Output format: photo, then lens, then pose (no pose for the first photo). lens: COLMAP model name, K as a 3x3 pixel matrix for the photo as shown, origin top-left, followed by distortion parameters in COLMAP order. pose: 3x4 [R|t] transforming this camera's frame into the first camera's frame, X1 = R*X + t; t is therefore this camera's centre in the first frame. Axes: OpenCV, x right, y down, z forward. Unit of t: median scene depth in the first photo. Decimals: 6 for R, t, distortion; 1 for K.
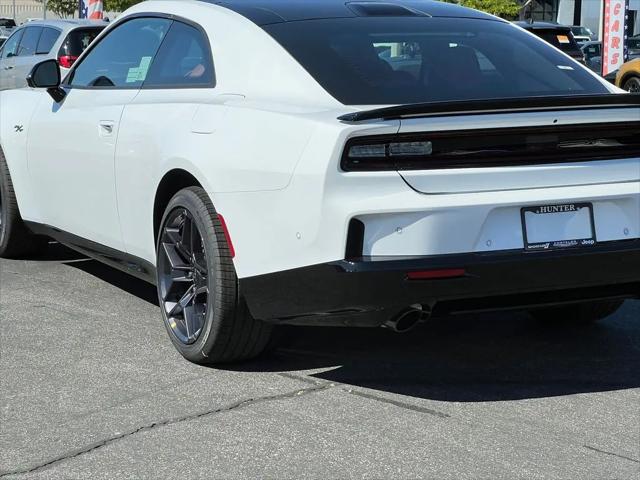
lens RADIAL K [[1469.0, 0, 320.0], [0, 1469.0, 240.0], [0, 0, 1]] dist [-0.030597, 1.269377]
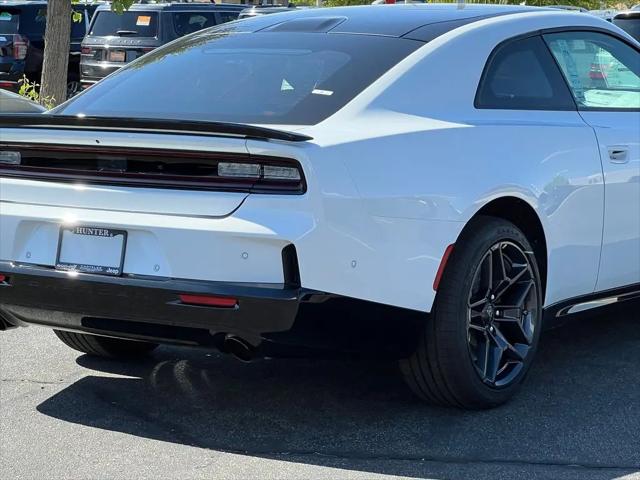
lens RADIAL K [[1845.6, 0, 431.5], [0, 1845.6, 240.1], [0, 0, 1]] dist [-0.447322, 2.902992]
pose [[0.533839, 0.106810, -0.838813, 1.295853], [-0.135626, 0.989963, 0.039741, -0.094448], [0.834638, 0.092549, 0.542967, 0.539072]]
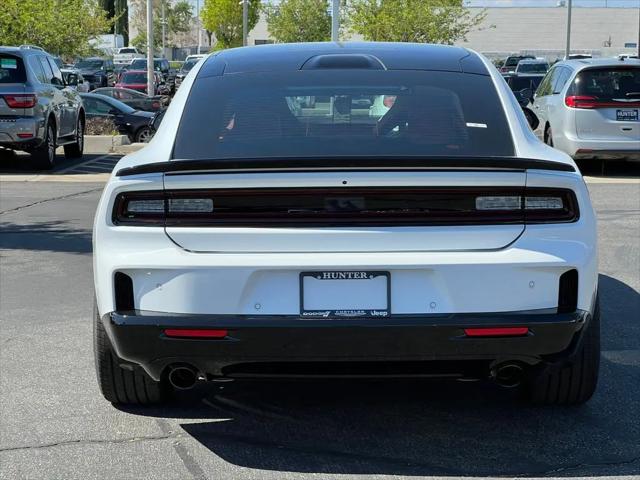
lens RADIAL K [[1469.0, 0, 320.0], [0, 1469.0, 240.0], [0, 0, 1]] dist [-0.030597, 1.269377]
pose [[0.885235, 0.052823, -0.462135, 0.585569], [-0.063496, 0.997953, -0.007562, -0.036153], [0.460789, 0.036038, 0.886777, 0.157575]]
